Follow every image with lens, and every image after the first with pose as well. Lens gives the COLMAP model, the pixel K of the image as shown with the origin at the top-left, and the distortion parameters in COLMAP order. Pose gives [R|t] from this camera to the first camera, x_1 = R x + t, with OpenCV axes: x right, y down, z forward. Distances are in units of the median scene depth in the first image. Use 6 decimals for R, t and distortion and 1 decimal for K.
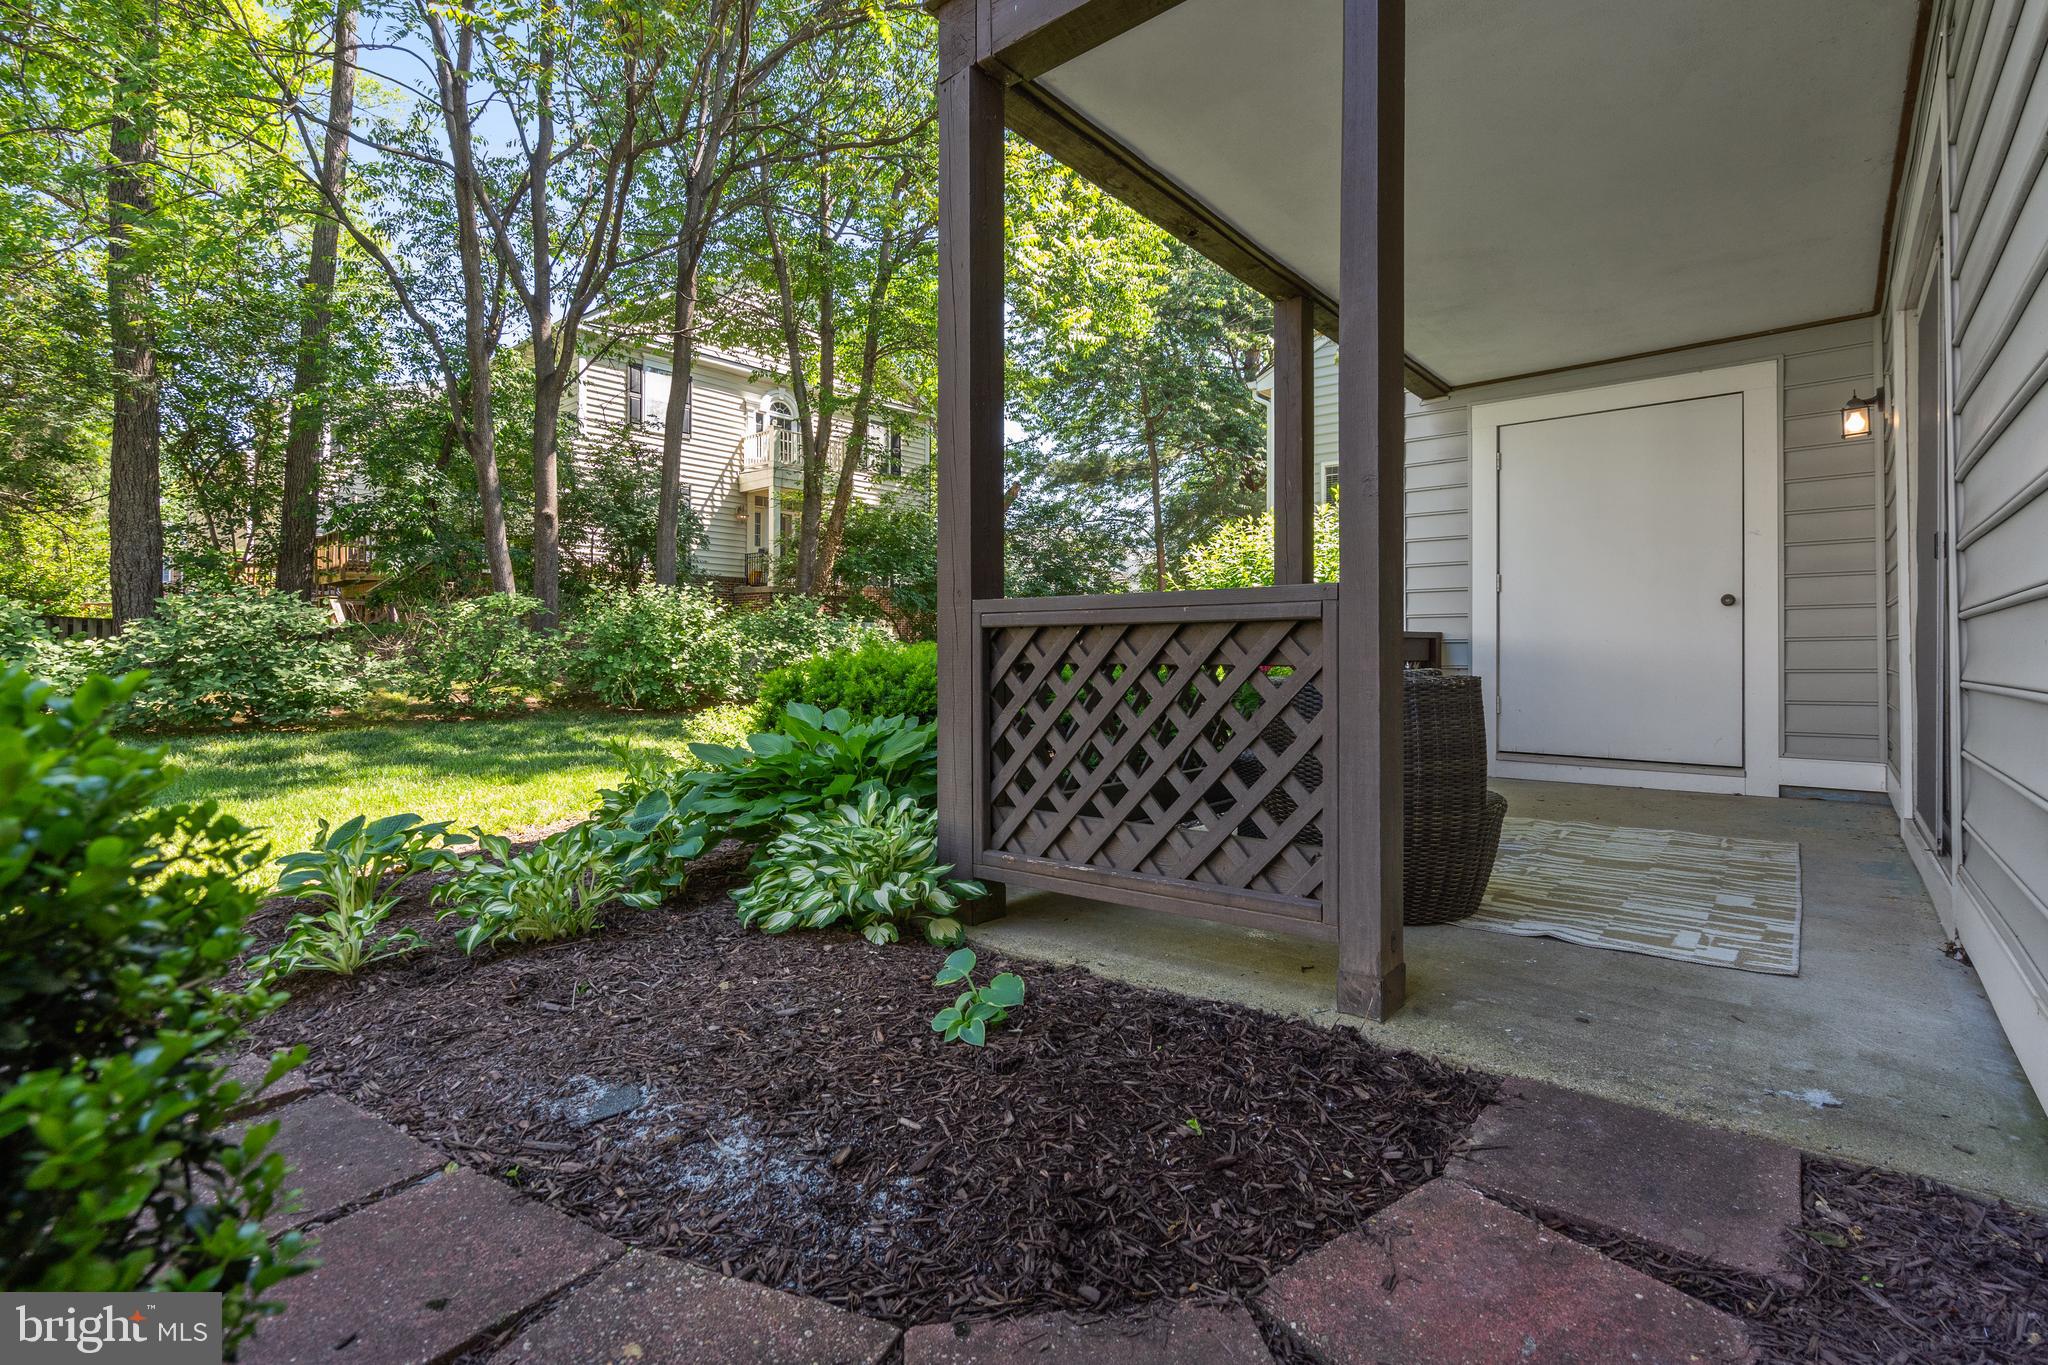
lens RADIAL K [[949.4, 0, 1021.9], [0, 949.4, 661.9], [0, 0, 1]] dist [-0.007885, 0.000511]
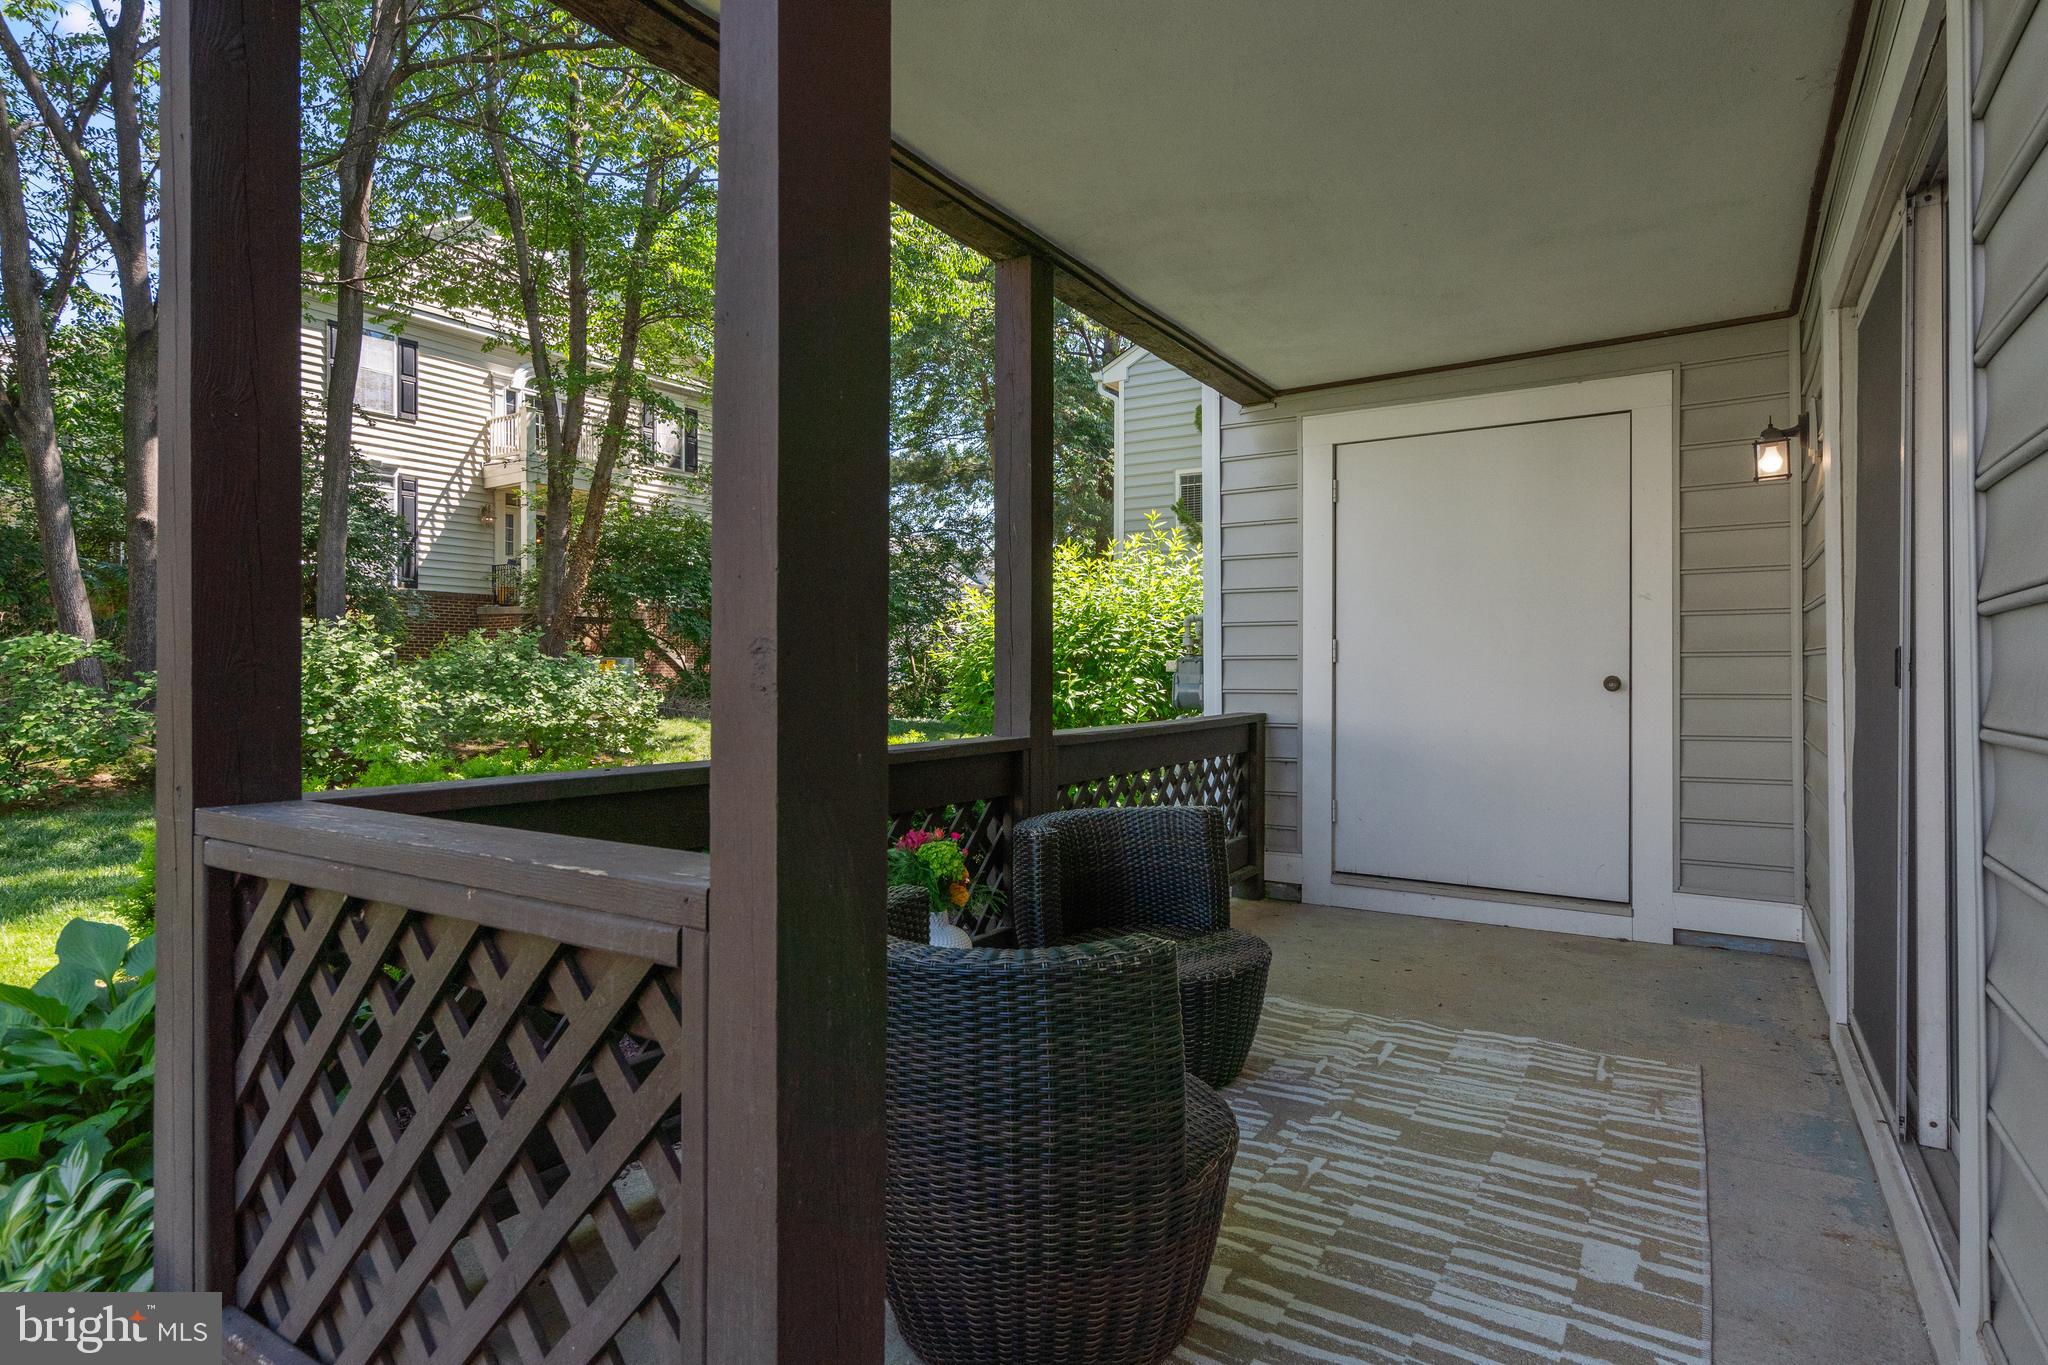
lens RADIAL K [[1063.3, 0, 1019.8], [0, 1063.3, 686.2], [0, 0, 1]] dist [-0.002903, 0.000144]
pose [[0.992063, -0.003101, 0.125707, 0.076412], [0.002246, 0.999973, 0.006943, -0.032571], [-0.125725, -0.006606, 0.992043, 0.096984]]
